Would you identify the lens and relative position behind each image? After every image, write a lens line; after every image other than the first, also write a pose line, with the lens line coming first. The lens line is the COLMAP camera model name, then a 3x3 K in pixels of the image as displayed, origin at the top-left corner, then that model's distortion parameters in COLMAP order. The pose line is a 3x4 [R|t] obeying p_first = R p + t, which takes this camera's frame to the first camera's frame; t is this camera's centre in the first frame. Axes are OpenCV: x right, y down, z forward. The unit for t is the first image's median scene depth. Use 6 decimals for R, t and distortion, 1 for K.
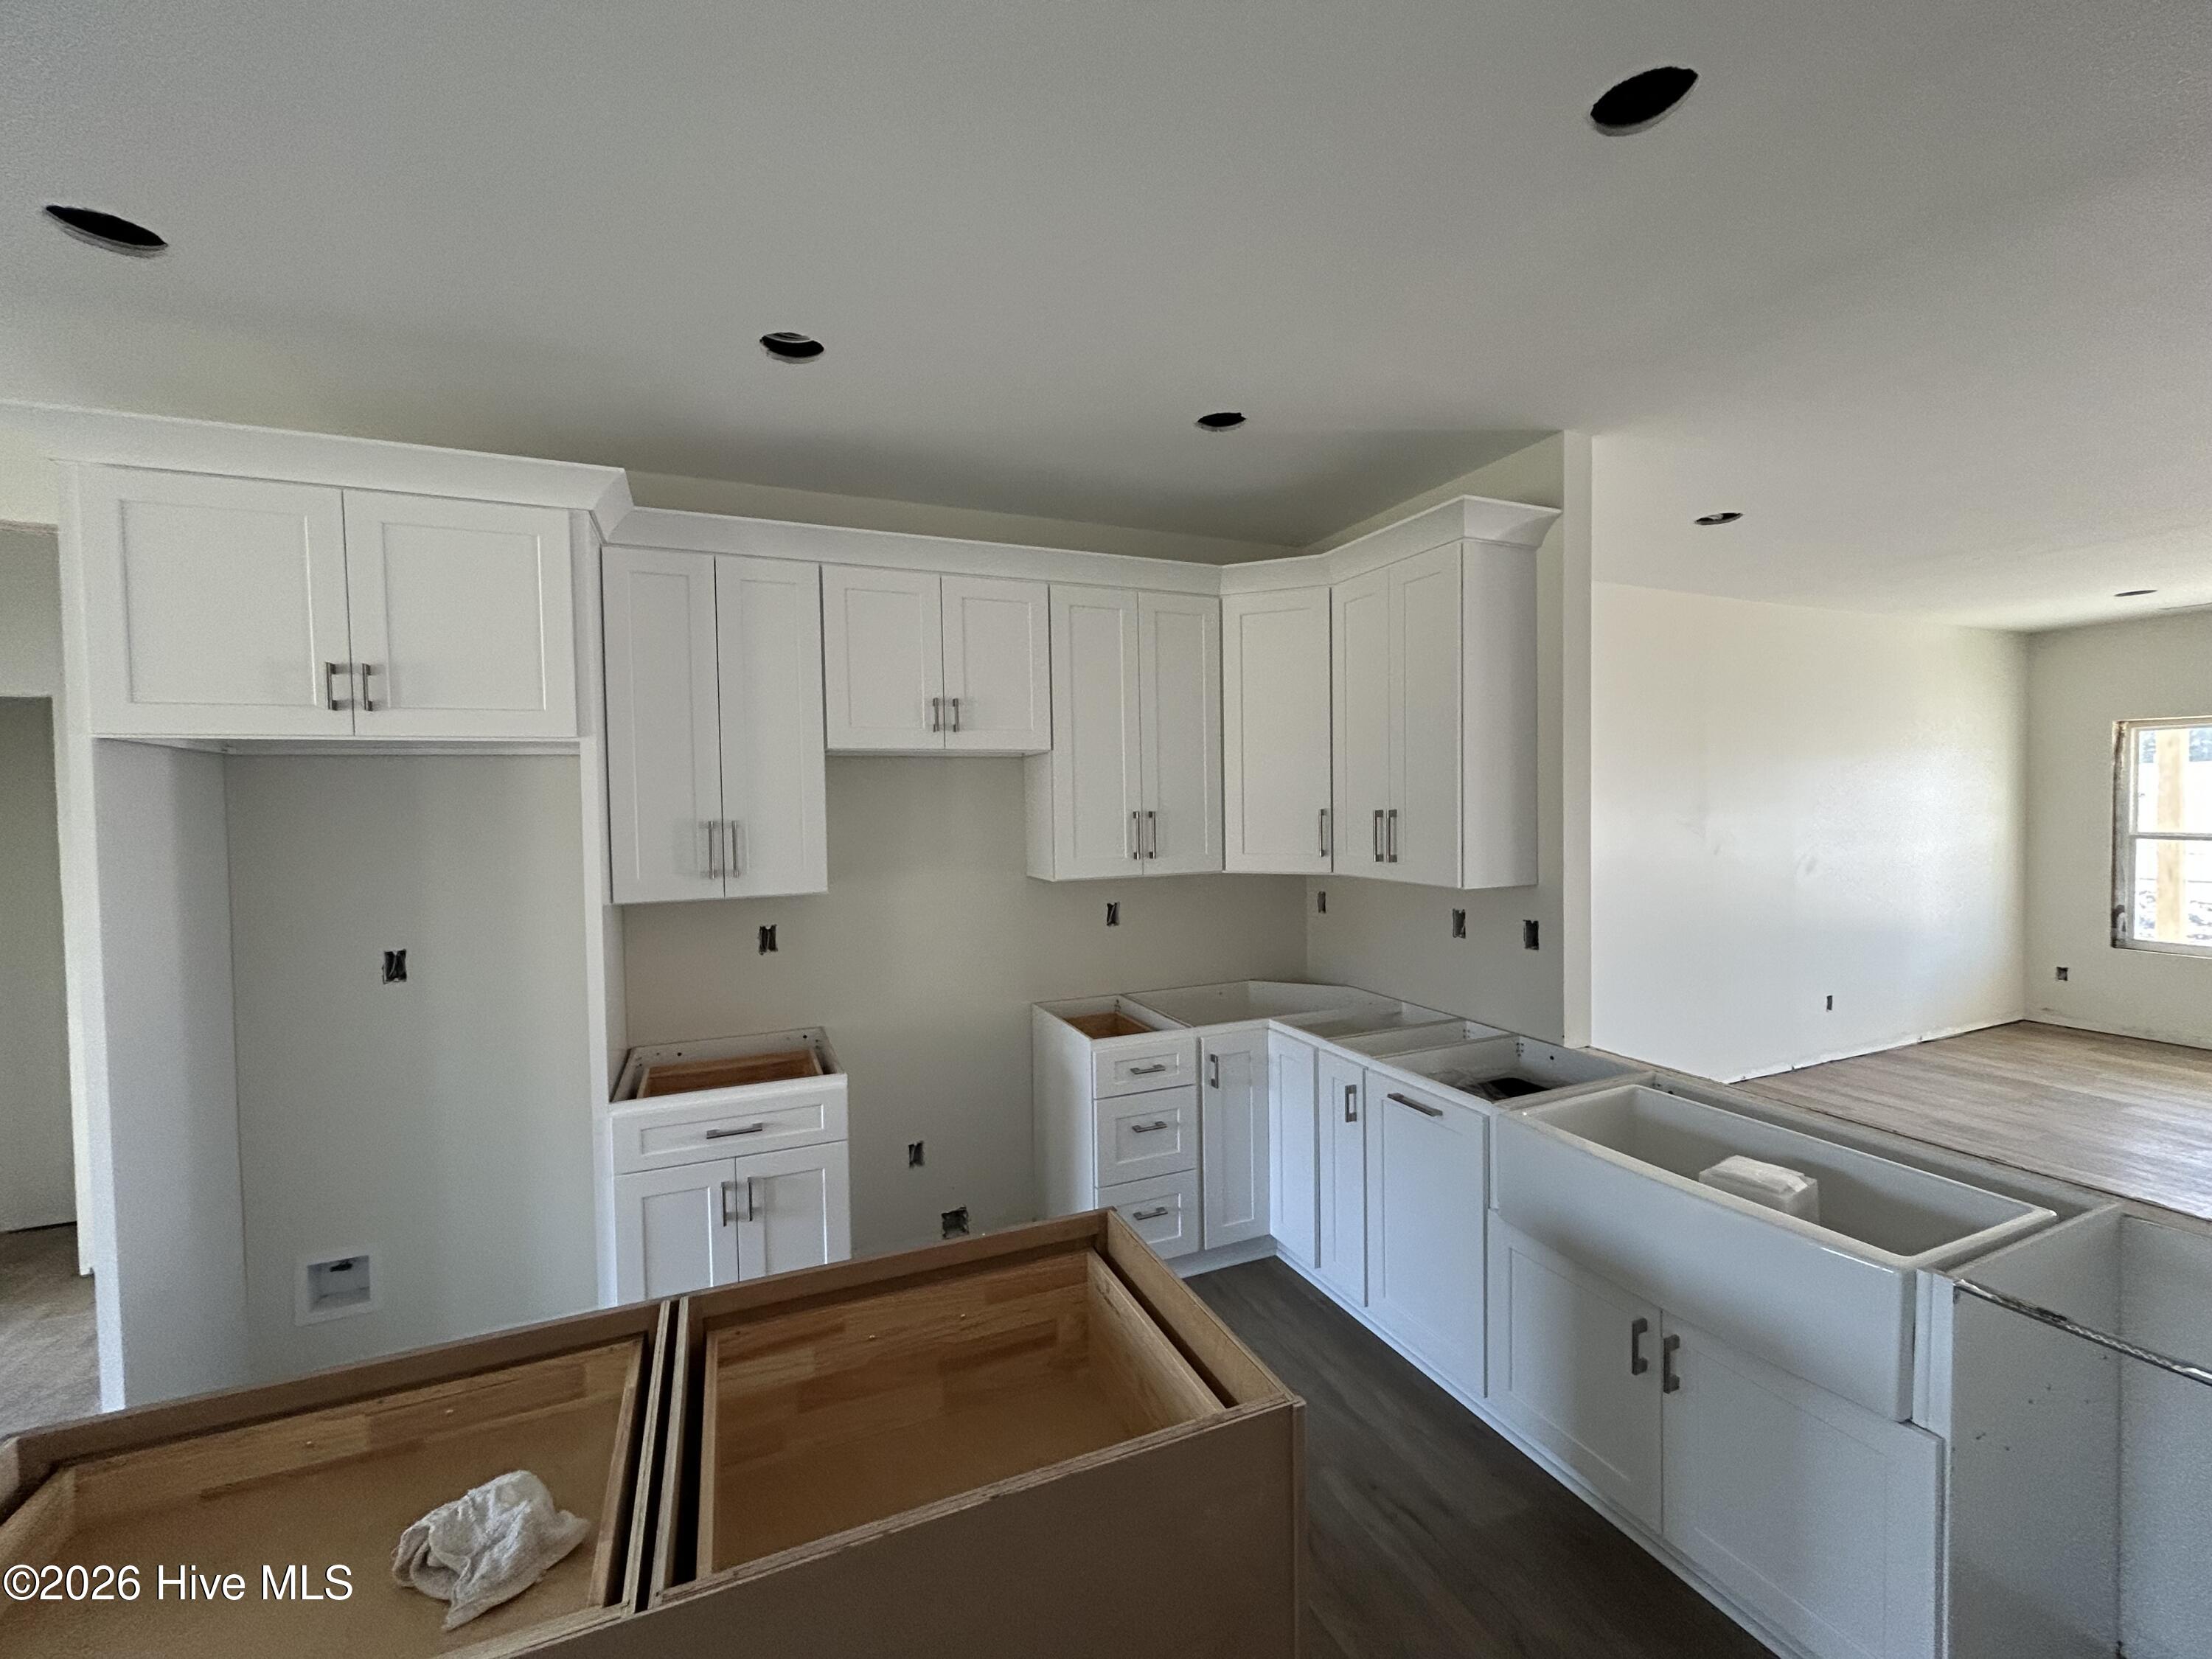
lens RADIAL K [[895.1, 0, 1109.5], [0, 895.1, 835.8], [0, 0, 1]] dist [0.001846, -0.000003]
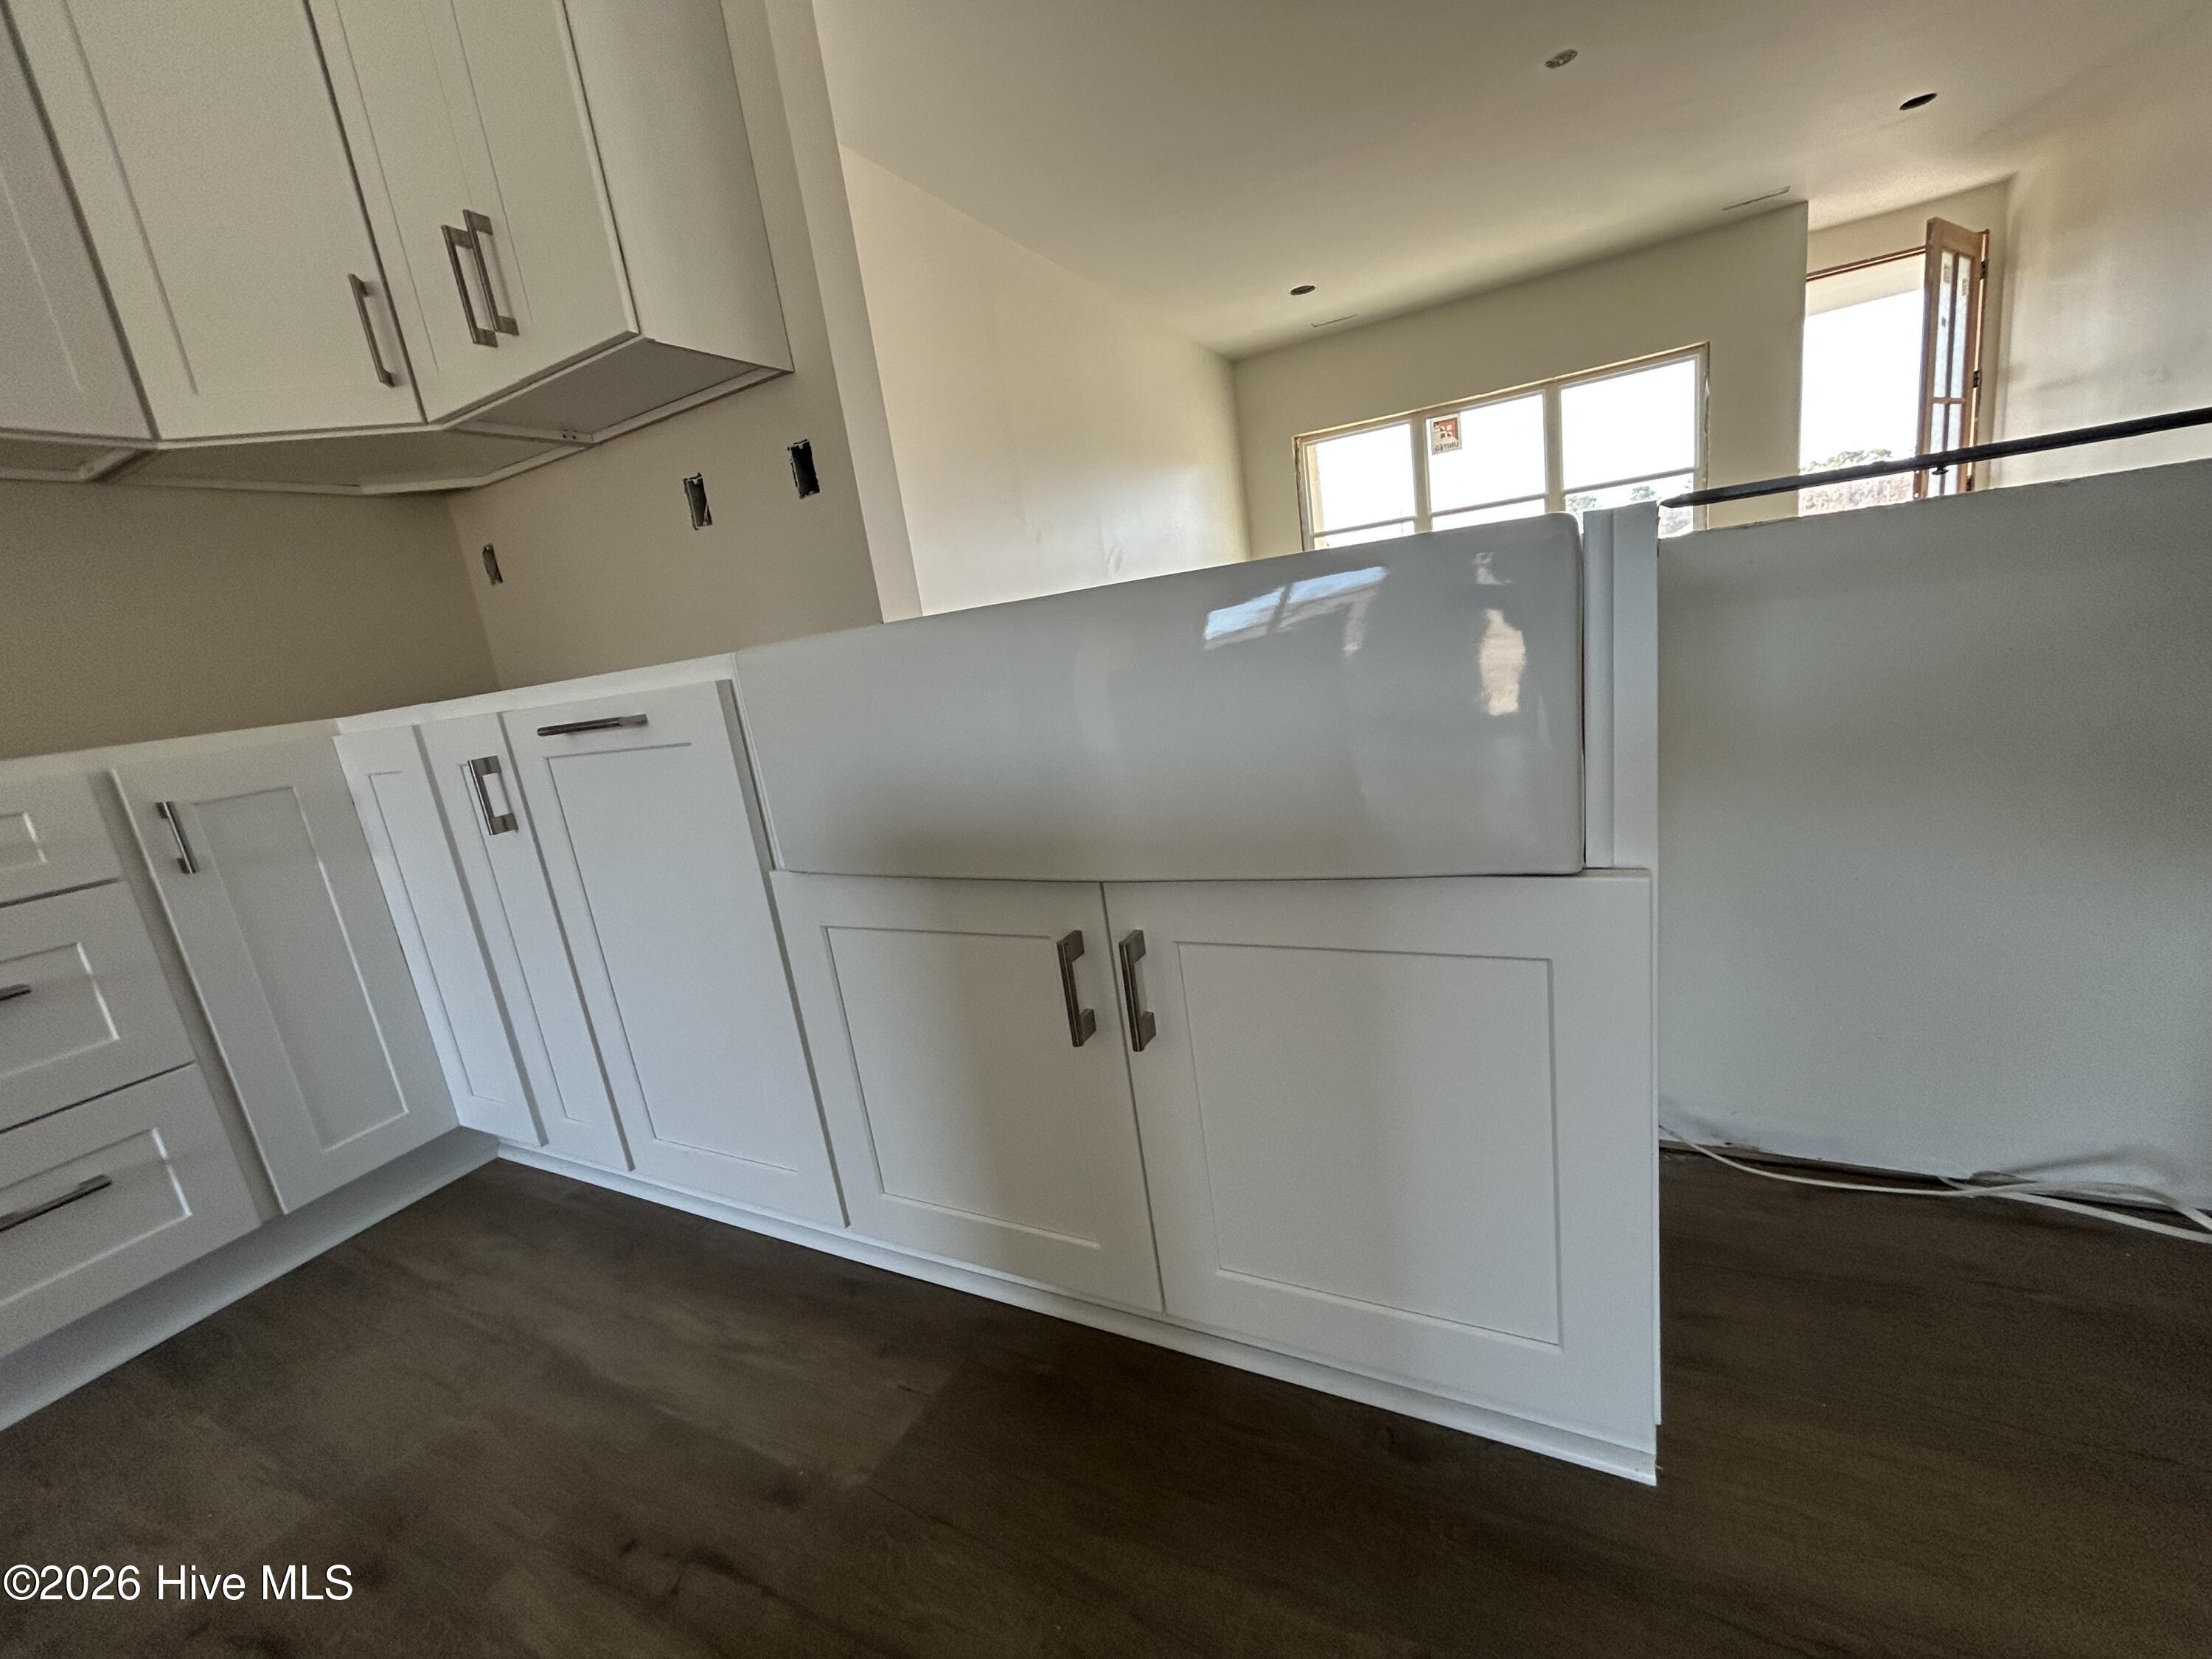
lens RADIAL K [[895.1, 0, 1104.6], [0, 895.1, 828.8], [0, 0, 1]] dist [0.001846, -0.000003]
pose [[0.773833, -0.232762, 0.589071, 0.222692], [0.152391, 0.971129, 0.183537, 0.261900], [-0.614784, -0.052257, 0.786962, 0.404231]]
